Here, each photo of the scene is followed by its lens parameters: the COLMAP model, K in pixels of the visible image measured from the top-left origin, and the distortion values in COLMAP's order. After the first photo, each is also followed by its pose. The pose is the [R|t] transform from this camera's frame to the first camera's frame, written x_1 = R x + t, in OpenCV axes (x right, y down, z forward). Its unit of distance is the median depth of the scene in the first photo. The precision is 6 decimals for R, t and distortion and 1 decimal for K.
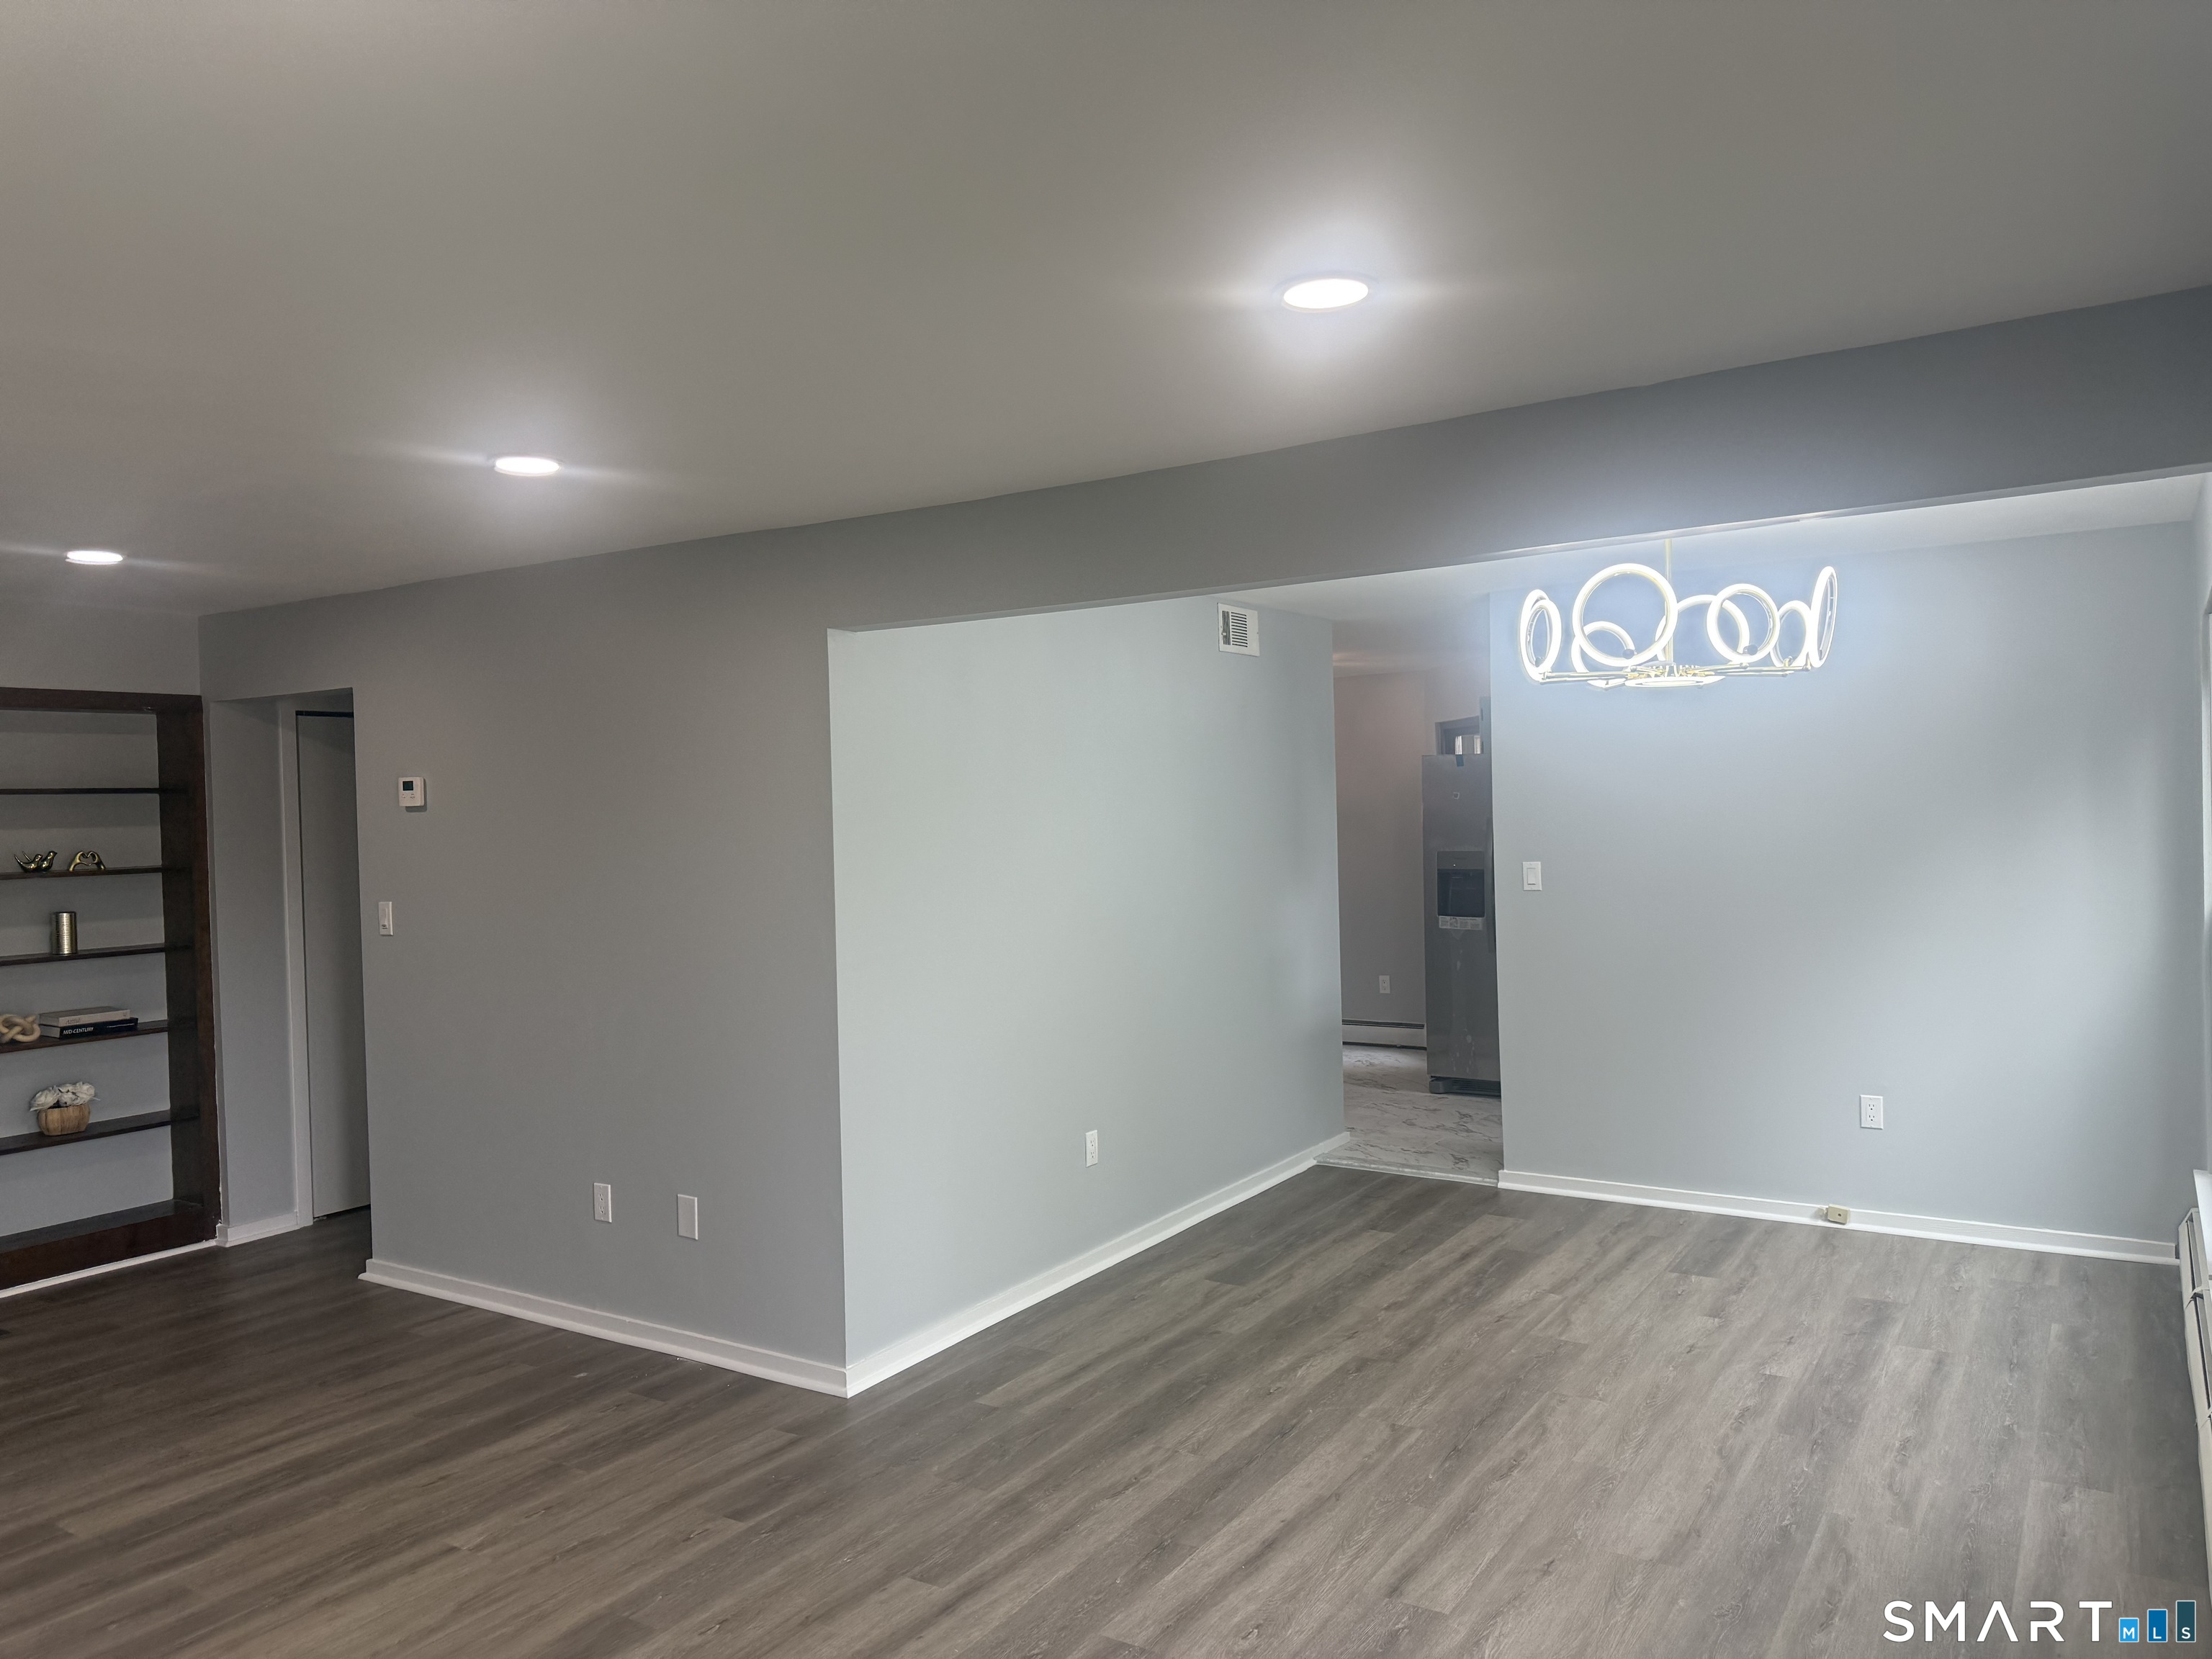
lens RADIAL K [[1559.4, 0, 1095.3], [0, 1559.4, 833.1], [0, 0, 1]] dist [0.054129, -0.071413]
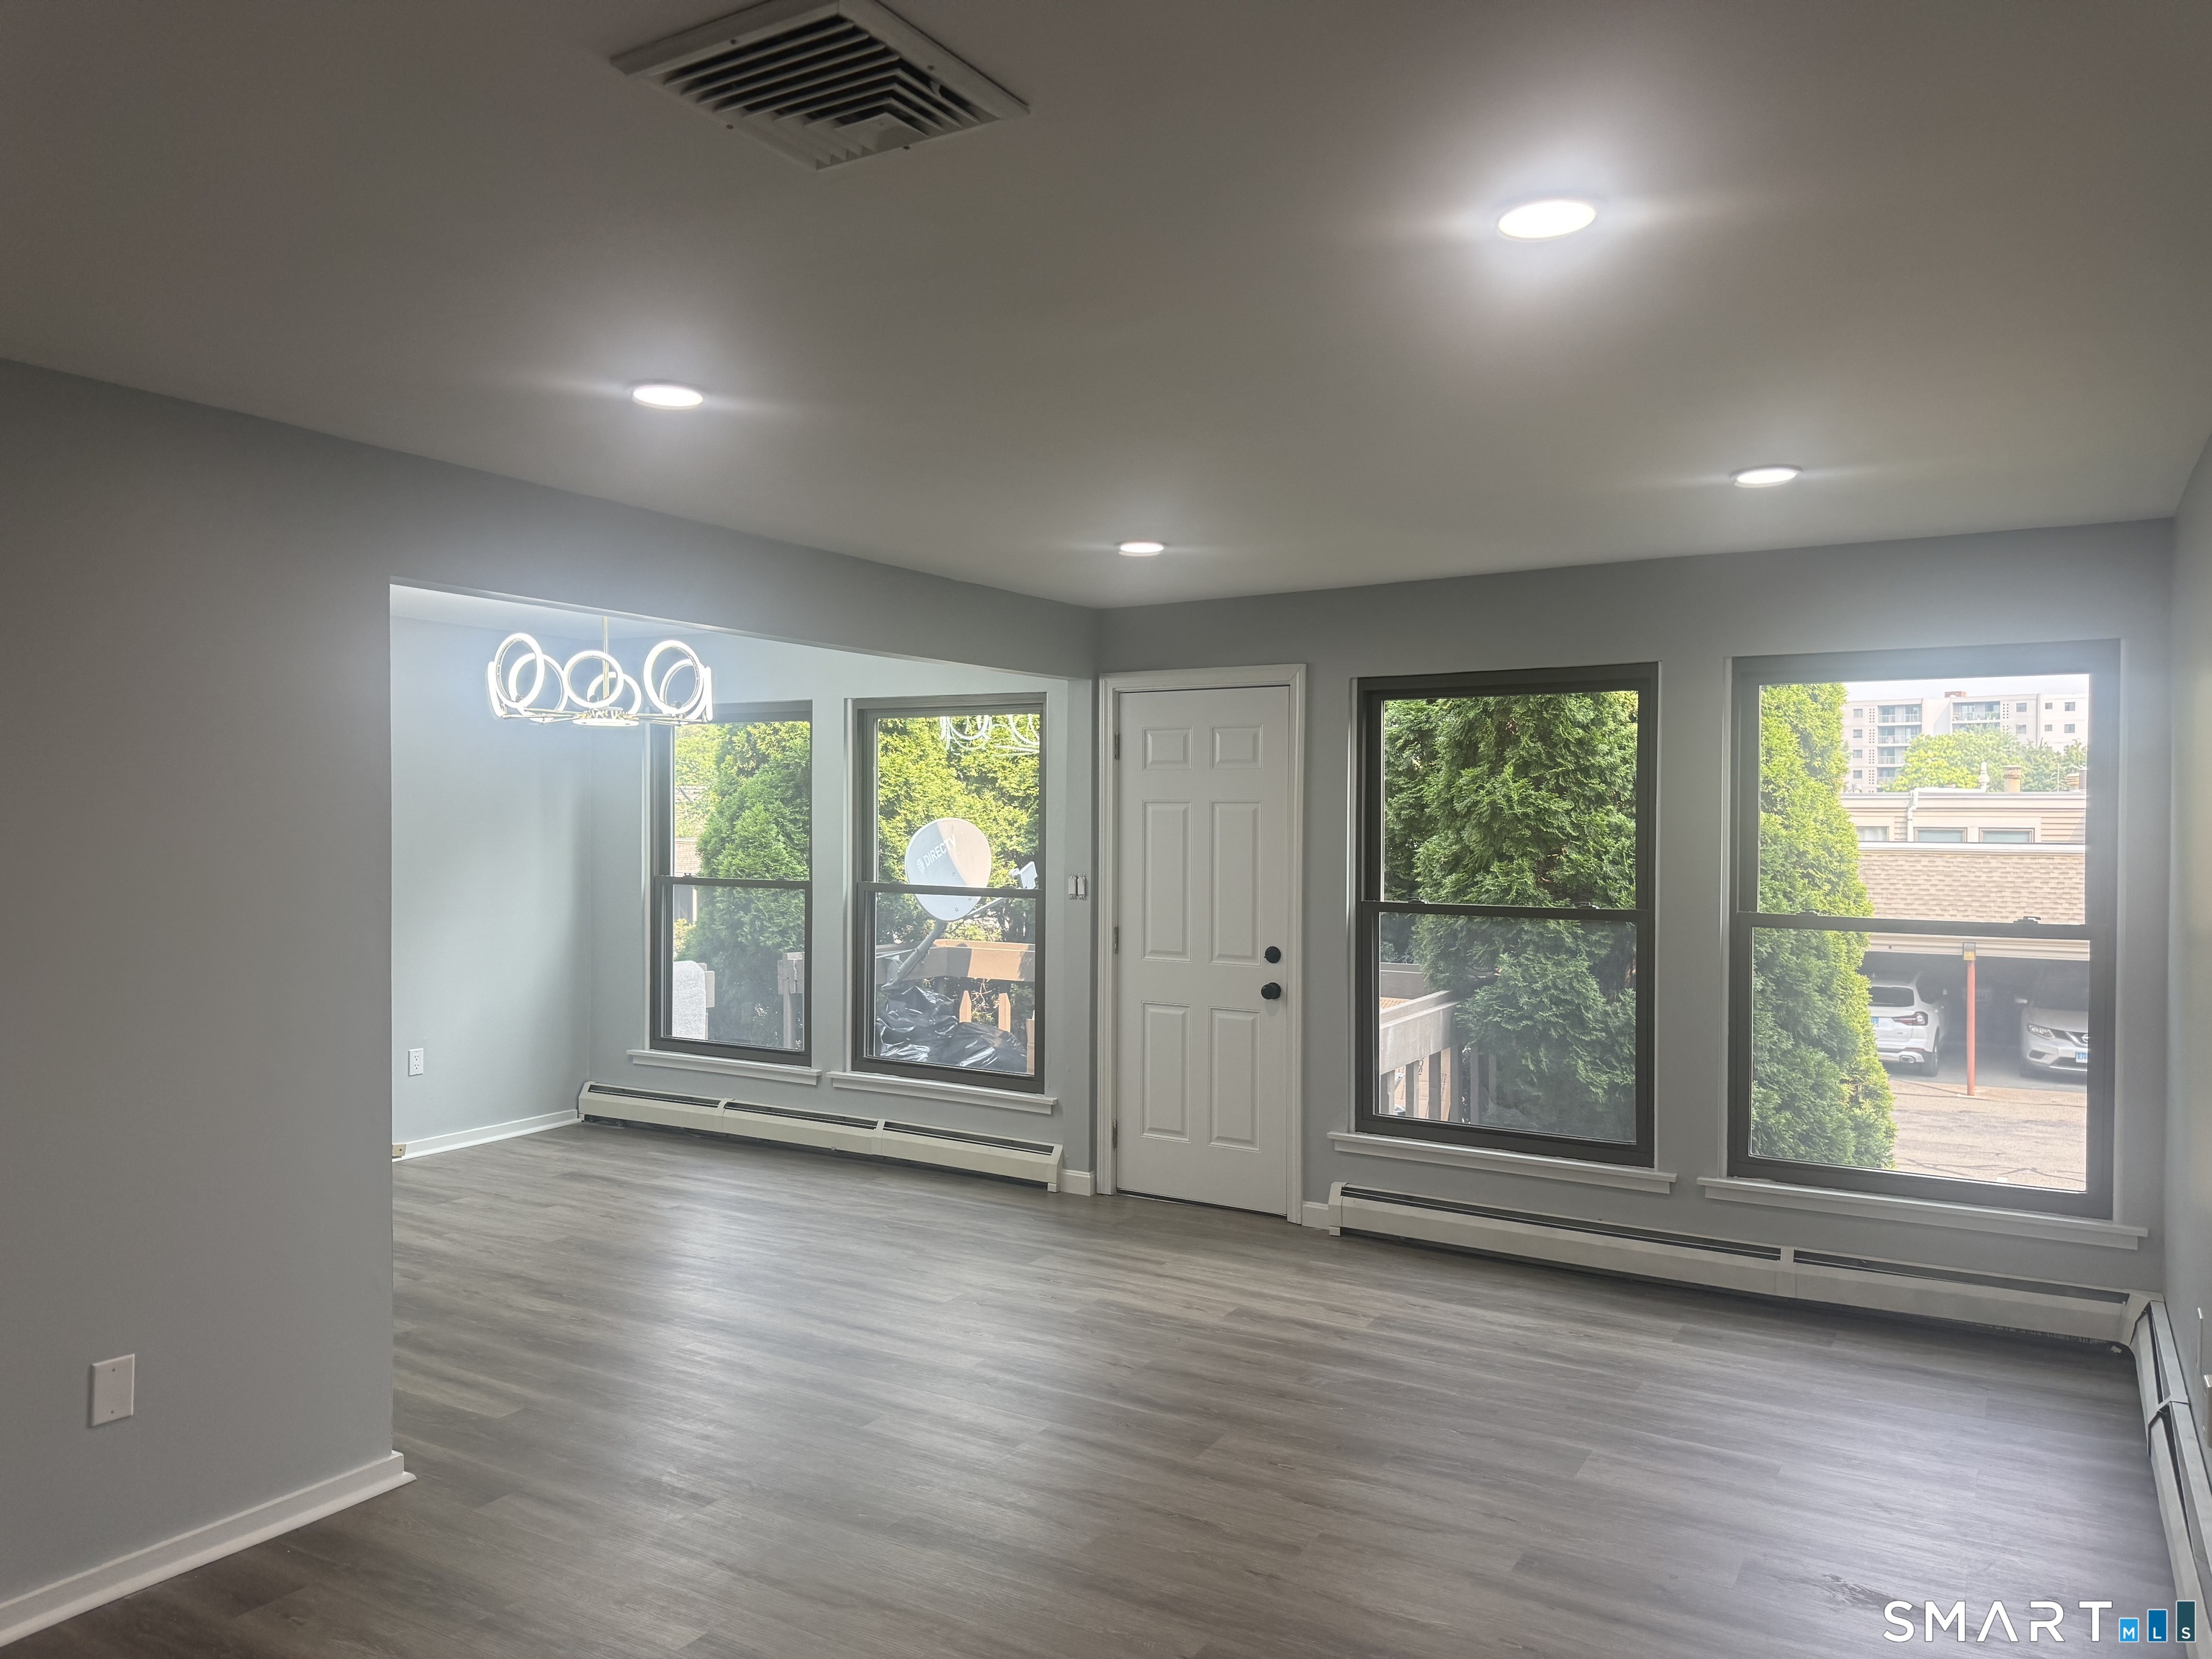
lens RADIAL K [[1543.7, 0, 1099.0], [0, 1543.7, 828.2], [0, 0, 1]] dist [0.161097, -0.314338]
pose [[-0.039234, 0.016846, 0.999088, -1.066073], [0.012017, 0.999794, -0.016386, 0.022889], [-0.999158, 0.011363, -0.039428, 0.672979]]
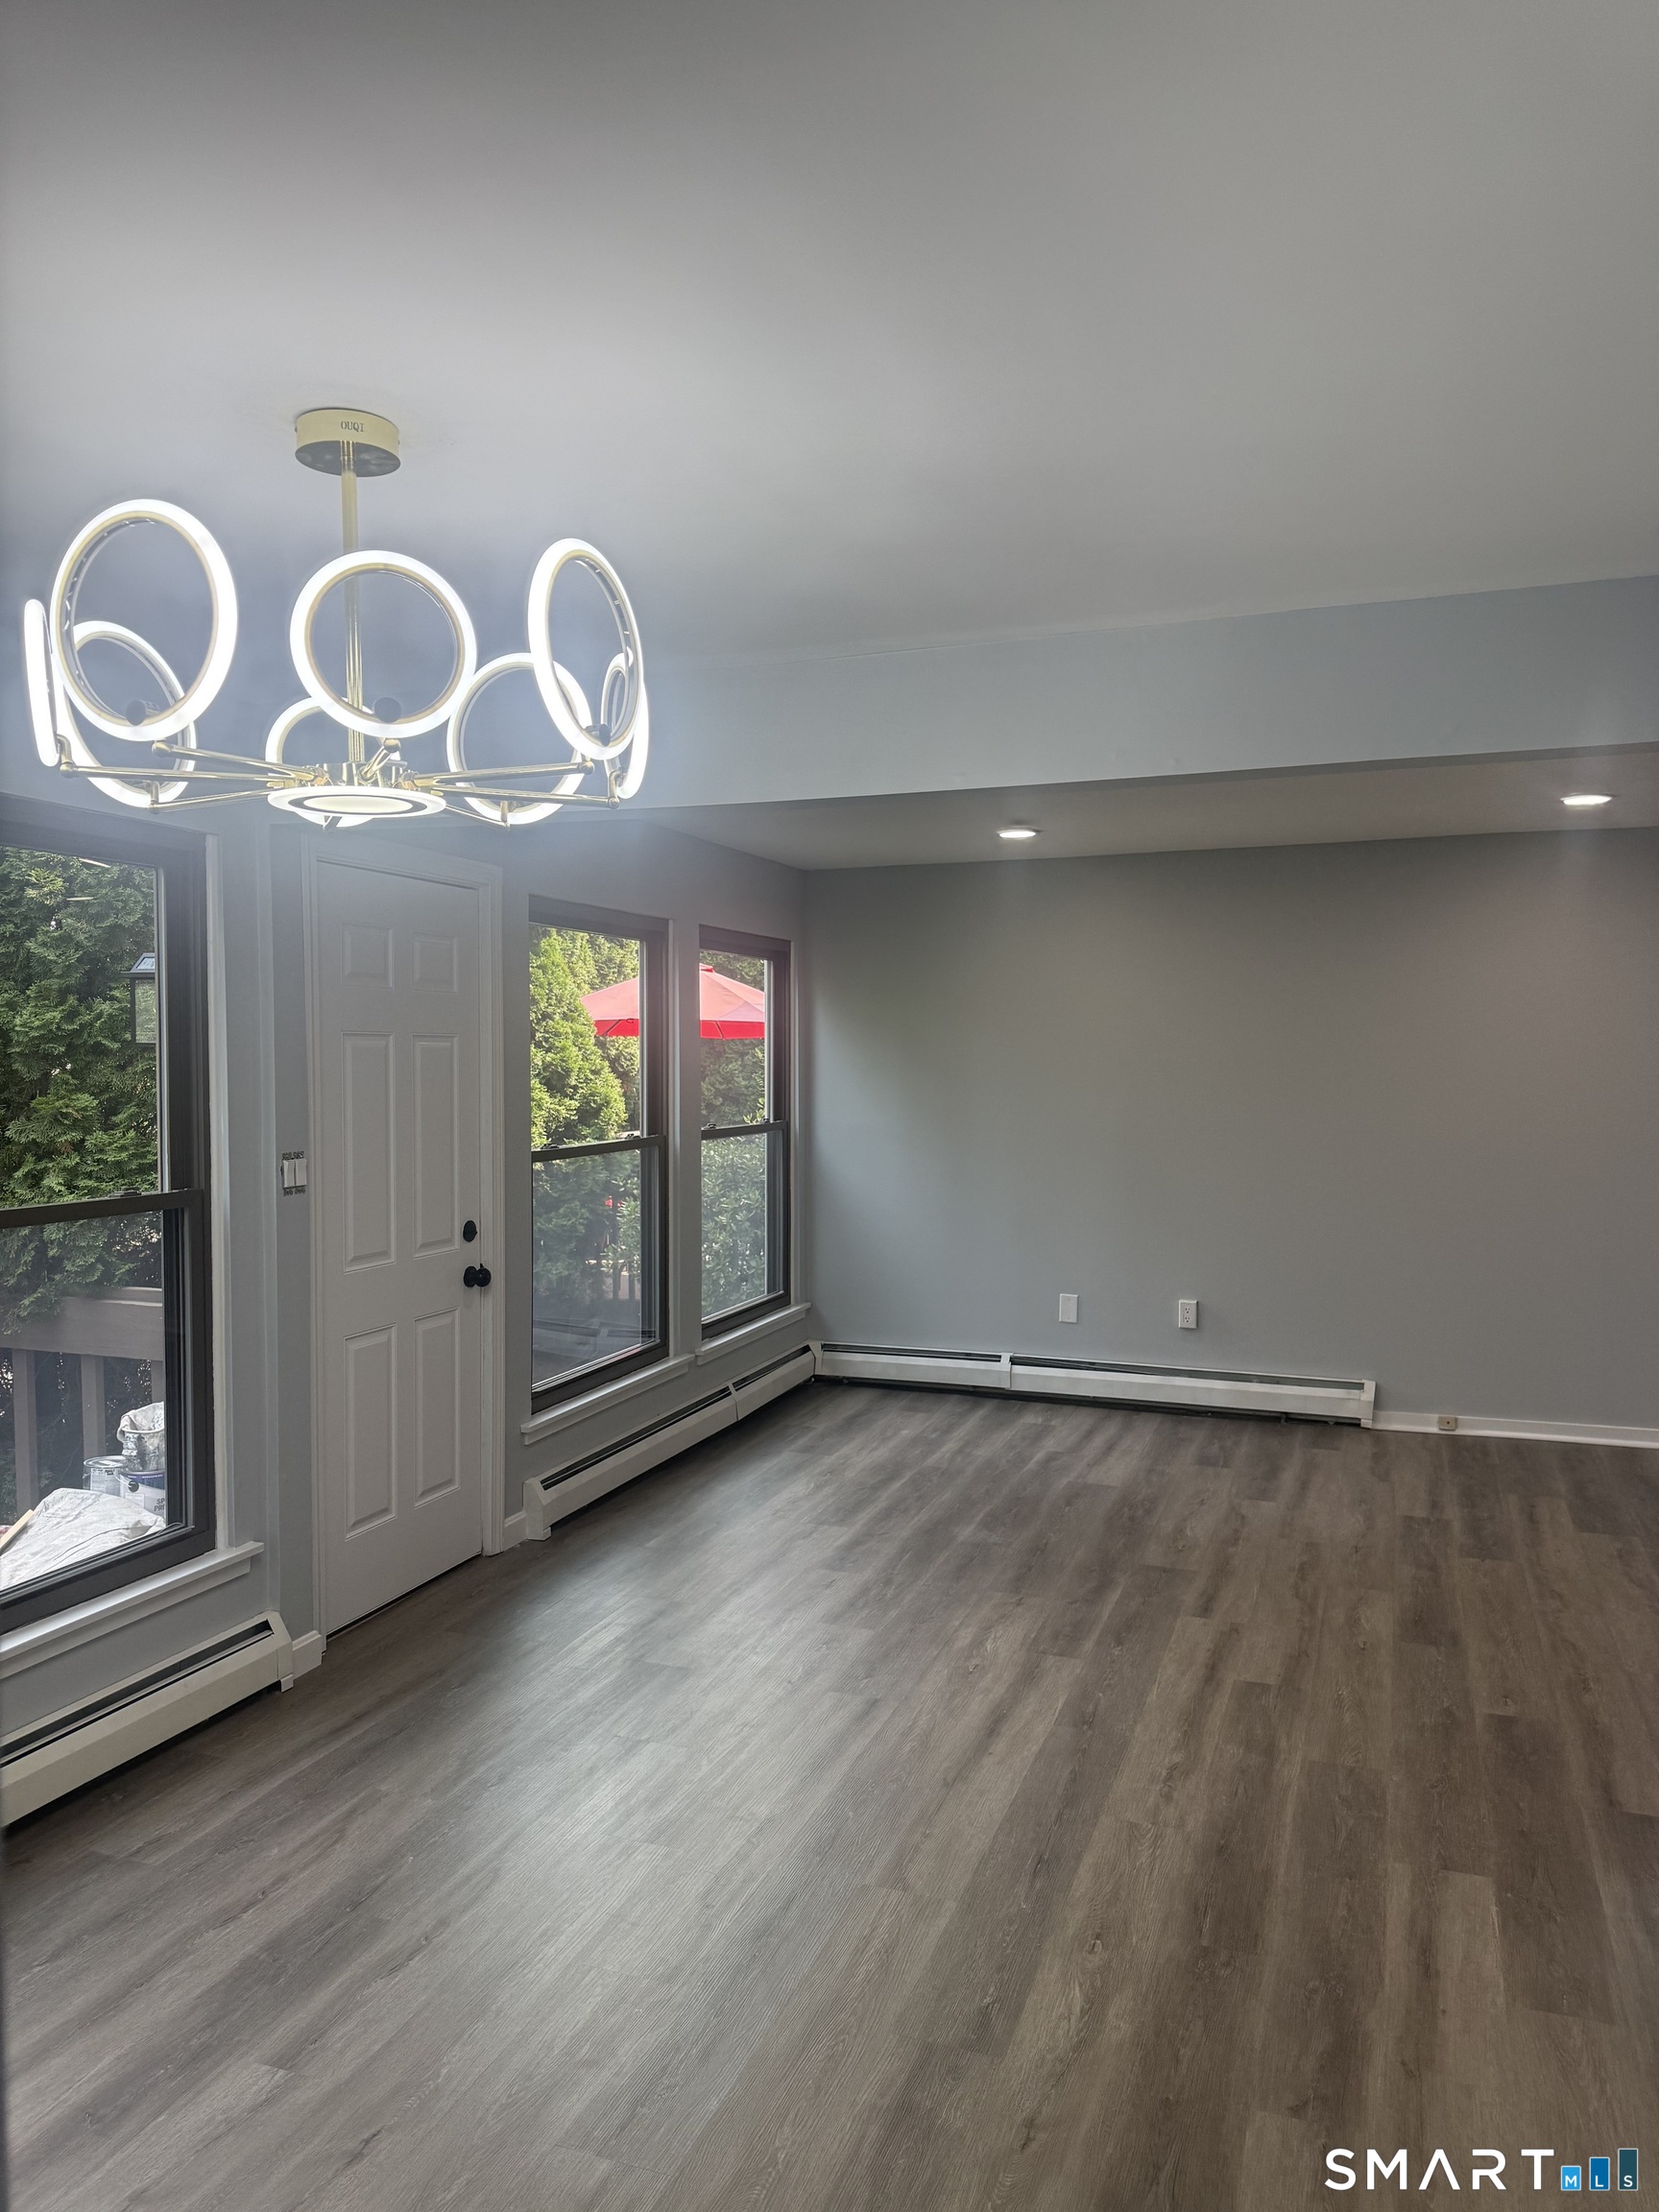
lens RADIAL K [[1559.4, 0, 829.5], [0, 1559.4, 1106.0], [0, 0, 1]] dist [0.054129, -0.071413]
pose [[-0.973166, 0.035670, -0.227323, 0.361265], [0.023706, 0.998197, 0.055145, -0.027935], [0.228880, 0.048276, -0.972257, 1.613358]]
